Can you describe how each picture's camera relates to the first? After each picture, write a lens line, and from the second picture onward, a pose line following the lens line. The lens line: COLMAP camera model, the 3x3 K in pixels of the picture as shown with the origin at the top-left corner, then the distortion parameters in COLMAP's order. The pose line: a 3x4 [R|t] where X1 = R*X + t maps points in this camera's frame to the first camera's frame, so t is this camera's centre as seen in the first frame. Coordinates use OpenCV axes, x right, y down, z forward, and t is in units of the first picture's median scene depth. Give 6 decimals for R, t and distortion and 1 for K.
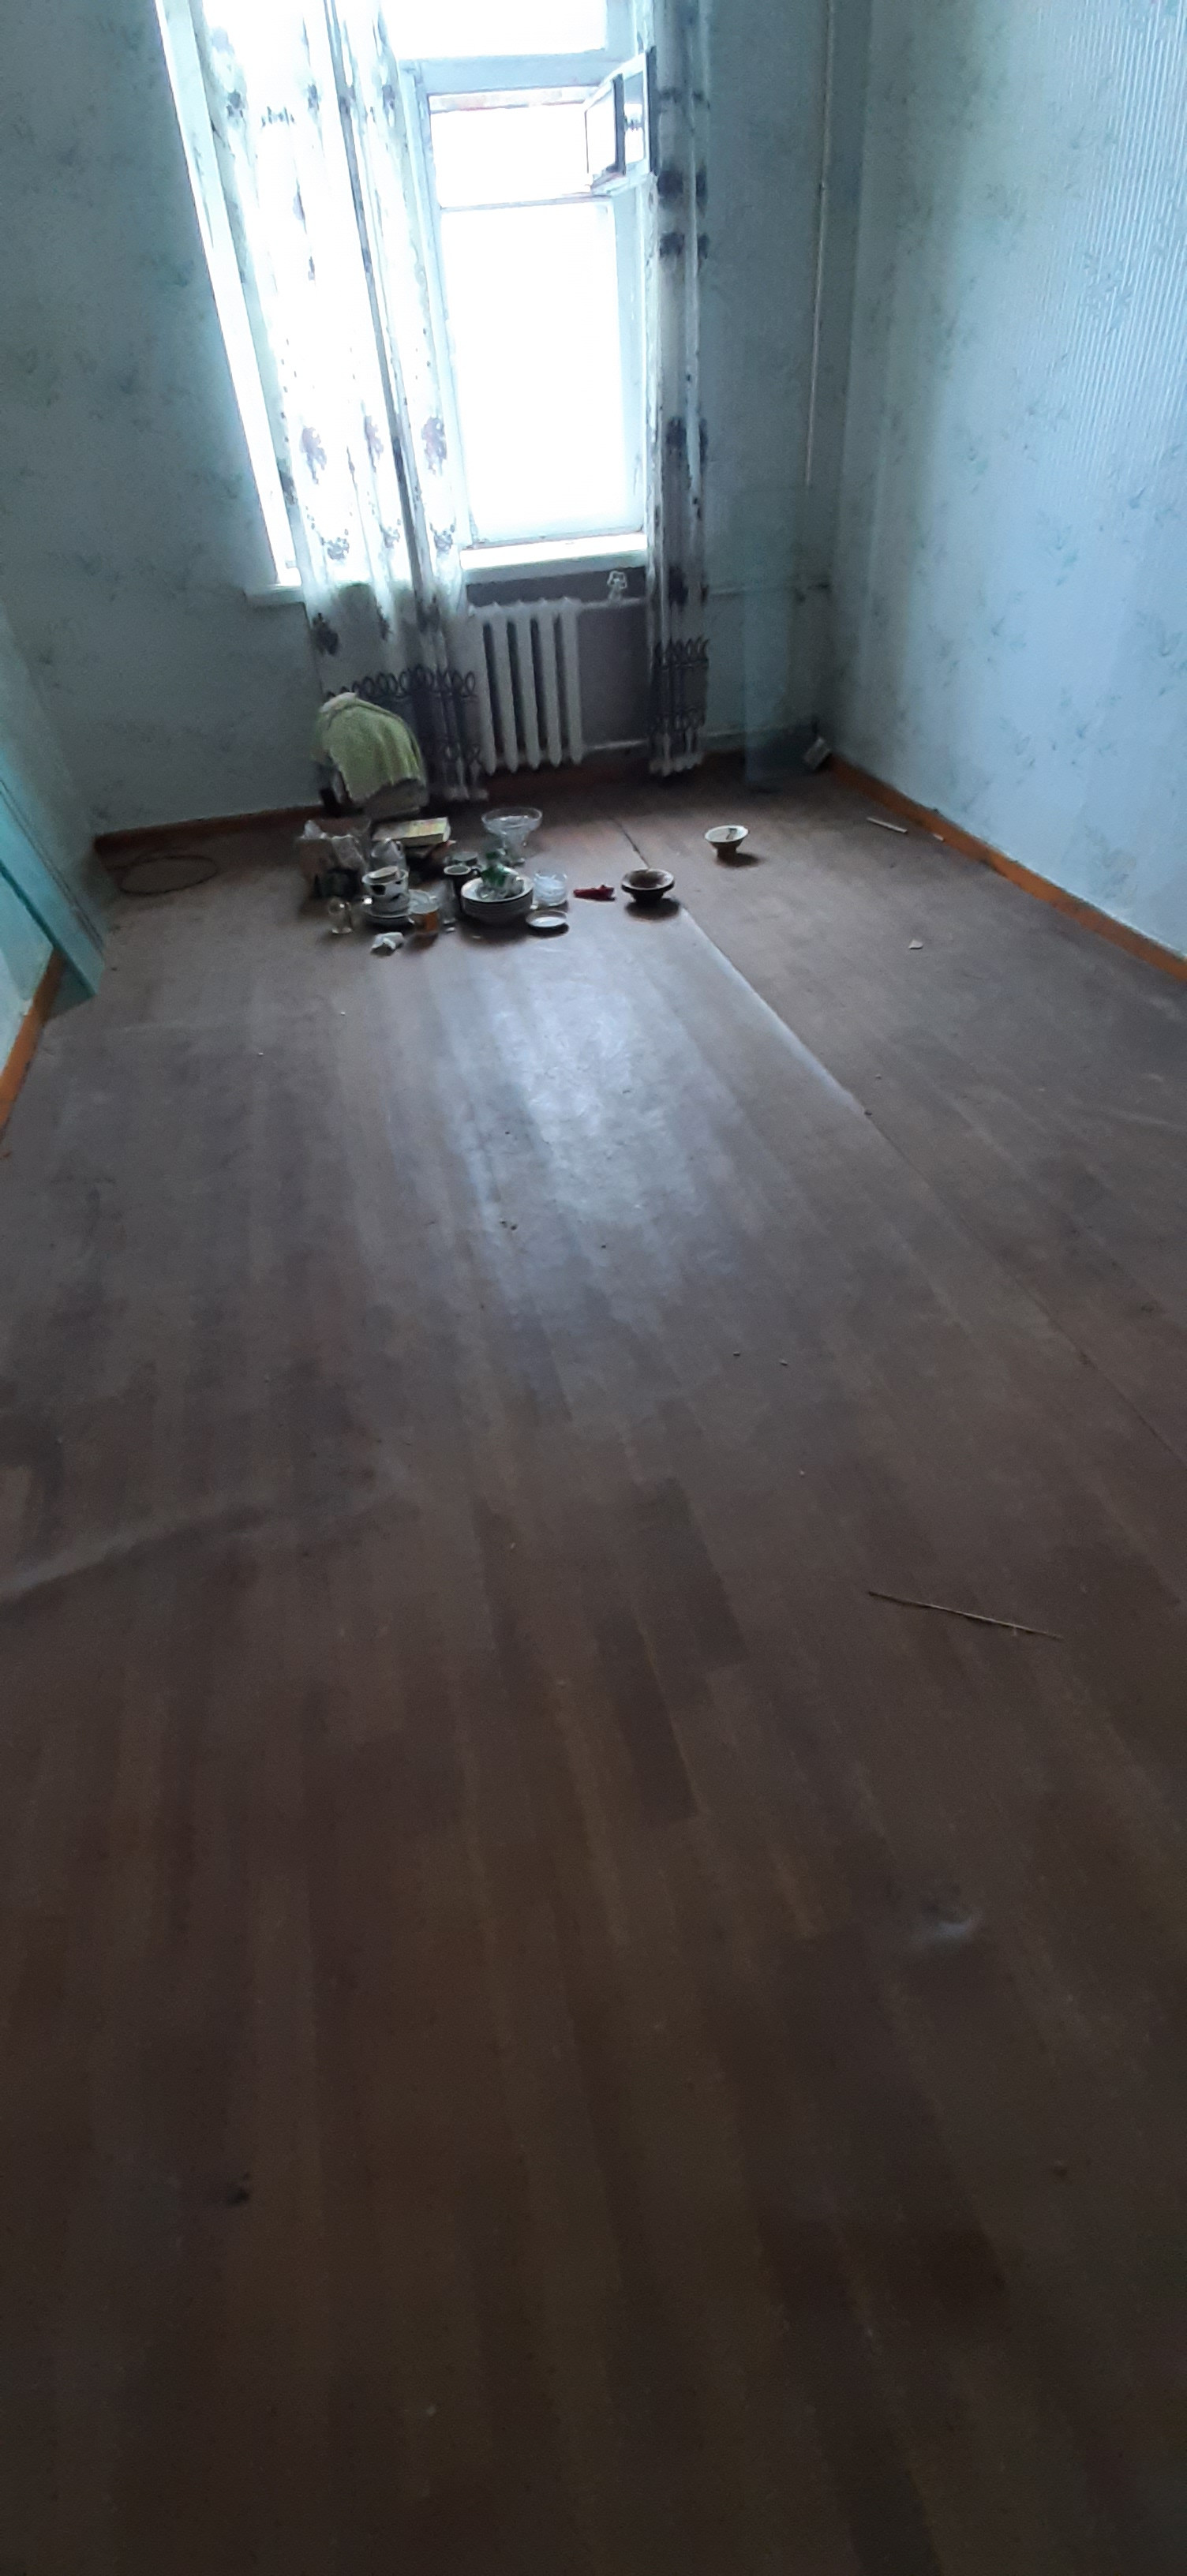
lens RADIAL K [[979.7, 0, 600.8], [0, 979.7, 1297.2], [0, 0, 1]] dist [0.012634, -0.014451]
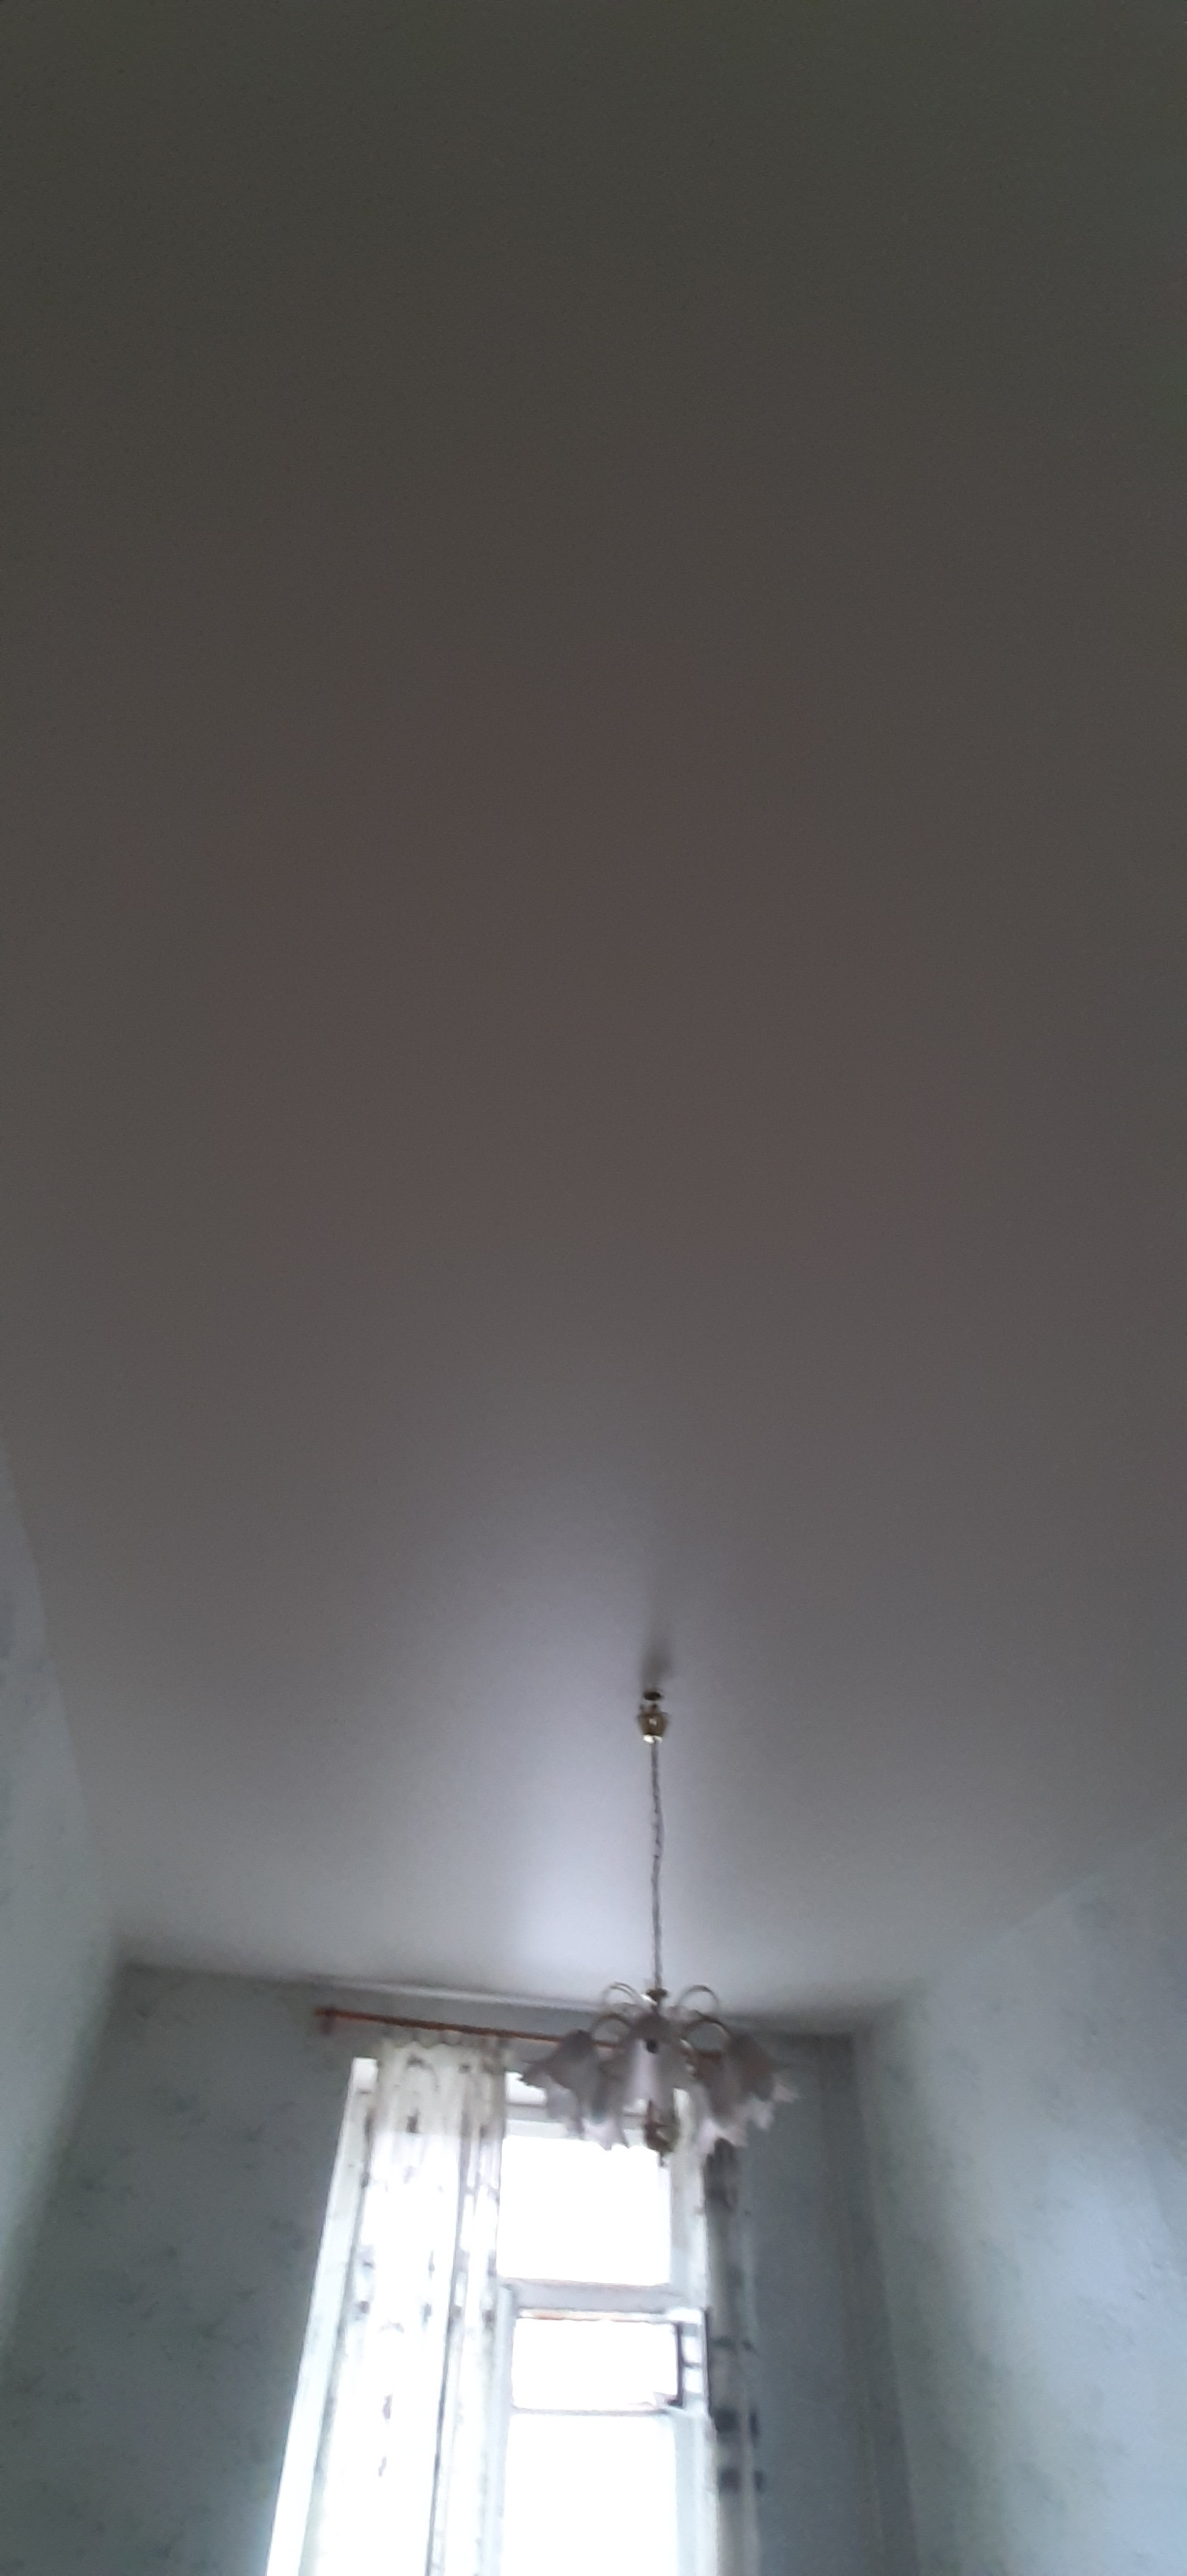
lens RADIAL K [[979.7, 0, 600.8], [0, 979.7, 1297.2], [0, 0, 1]] dist [0.012634, -0.014451]
pose [[0.995823, 0.031292, -0.085774, -0.013338], [-0.084269, -0.046593, -0.995353, 0.014884], [-0.035143, 0.998424, -0.043762, -0.197858]]
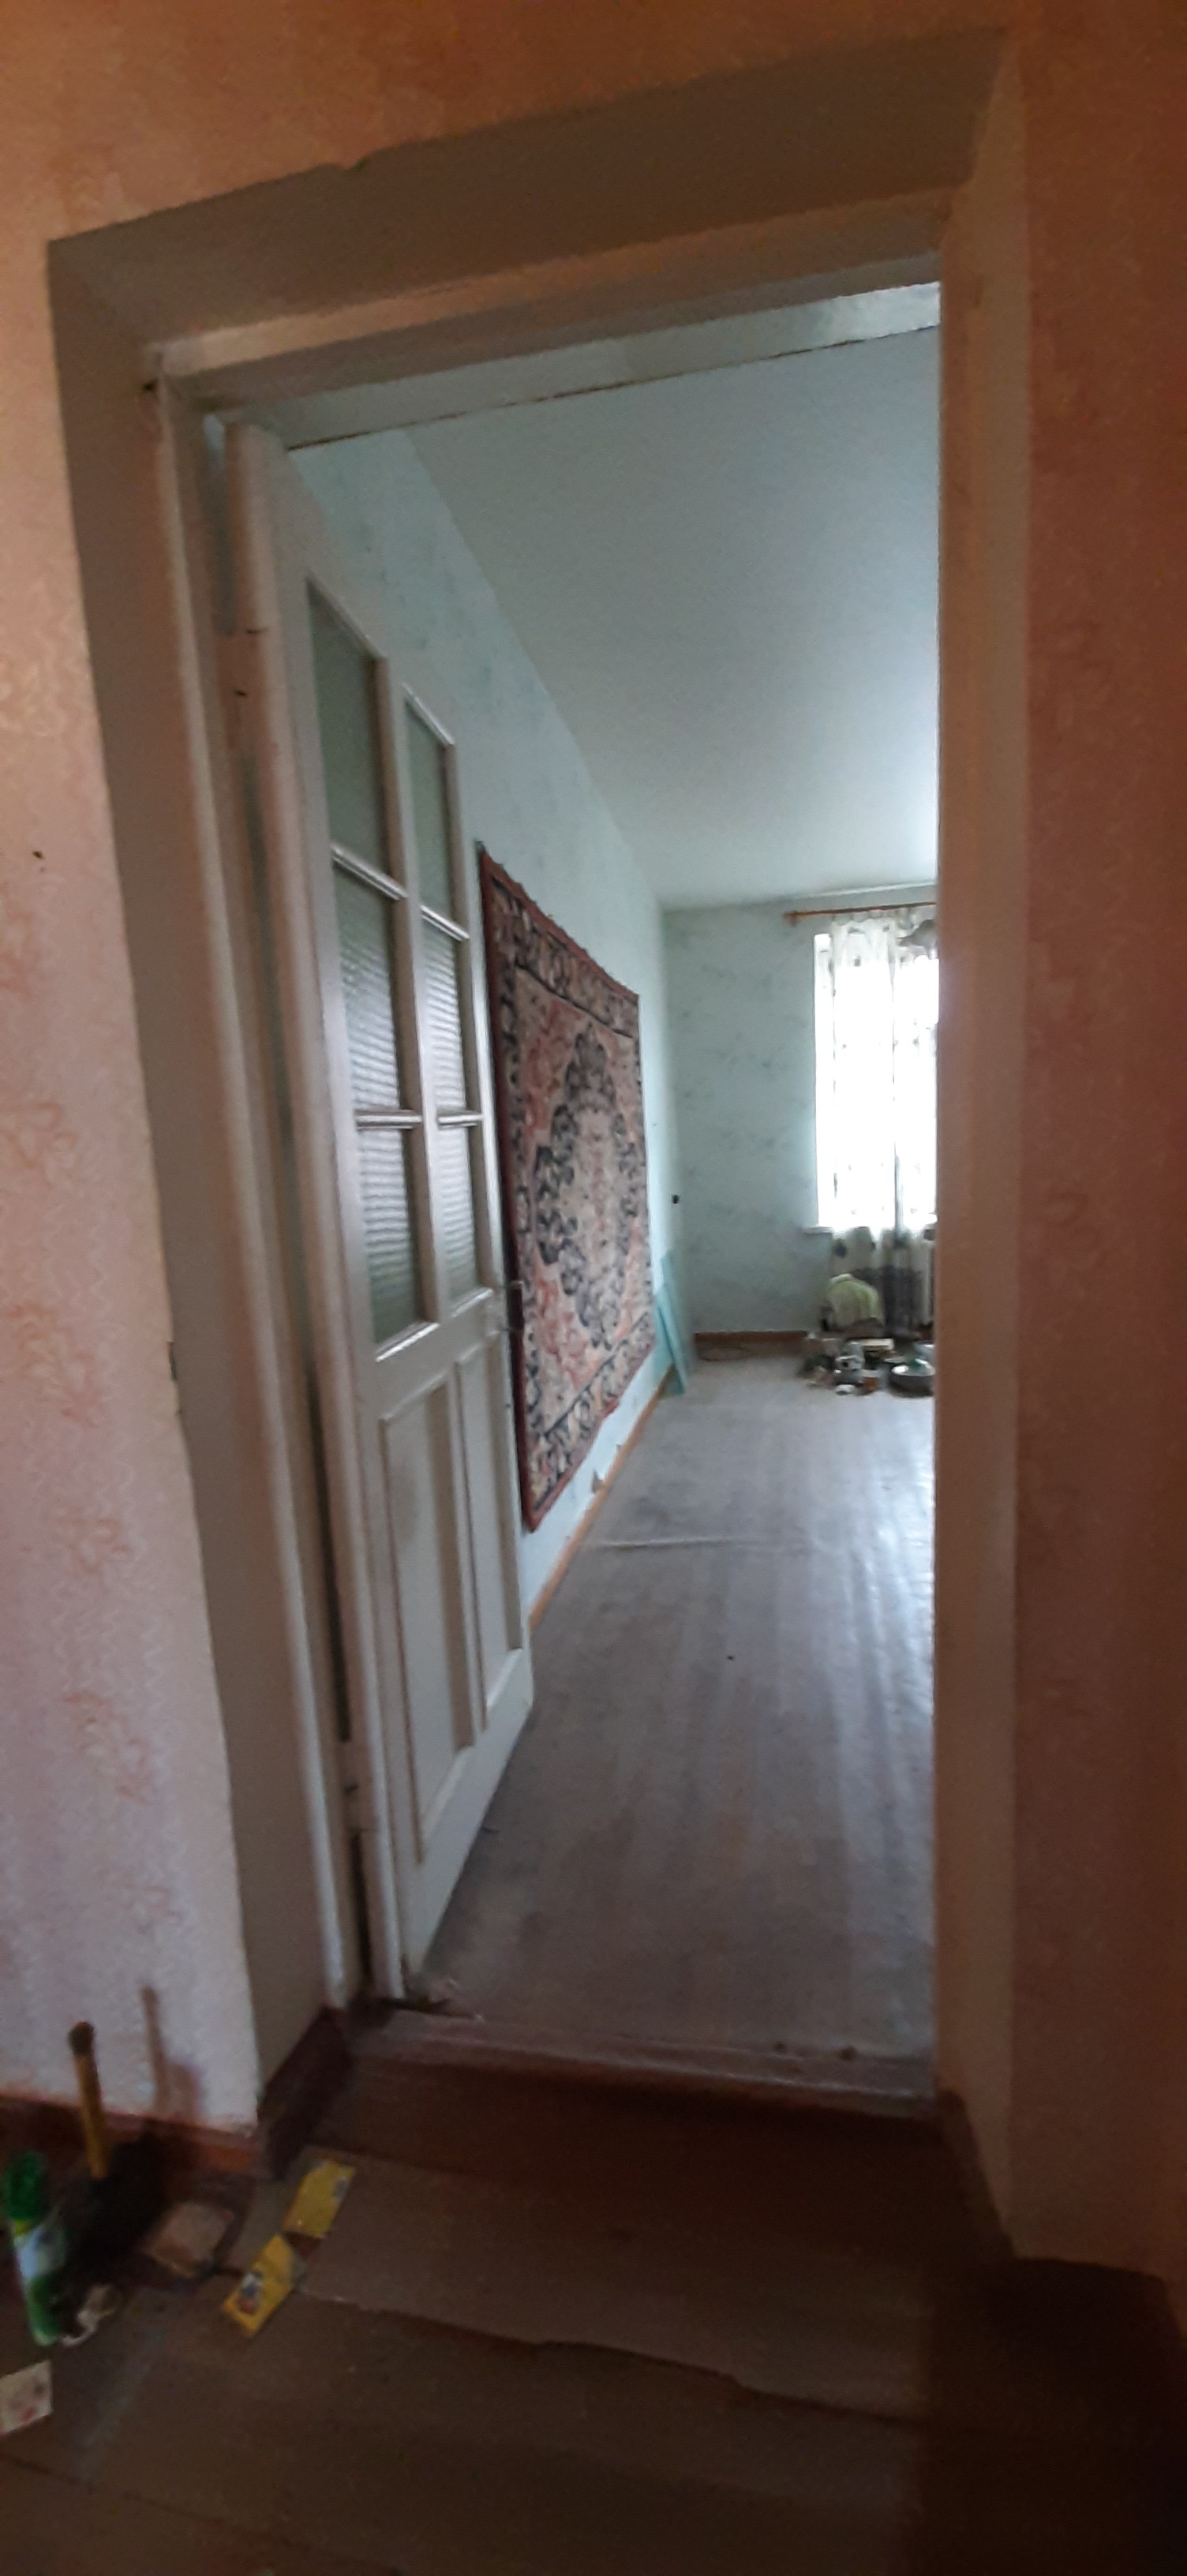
lens RADIAL K [[993.0, 0, 602.4], [0, 993.0, 1303.8], [0, 0, 1]] dist [0.011737, -0.012306]
pose [[0.901355, 0.080872, -0.425463, 0.127869], [-0.295027, 0.833854, -0.466525, 0.446858], [0.317046, 0.546028, 0.775458, -0.567725]]
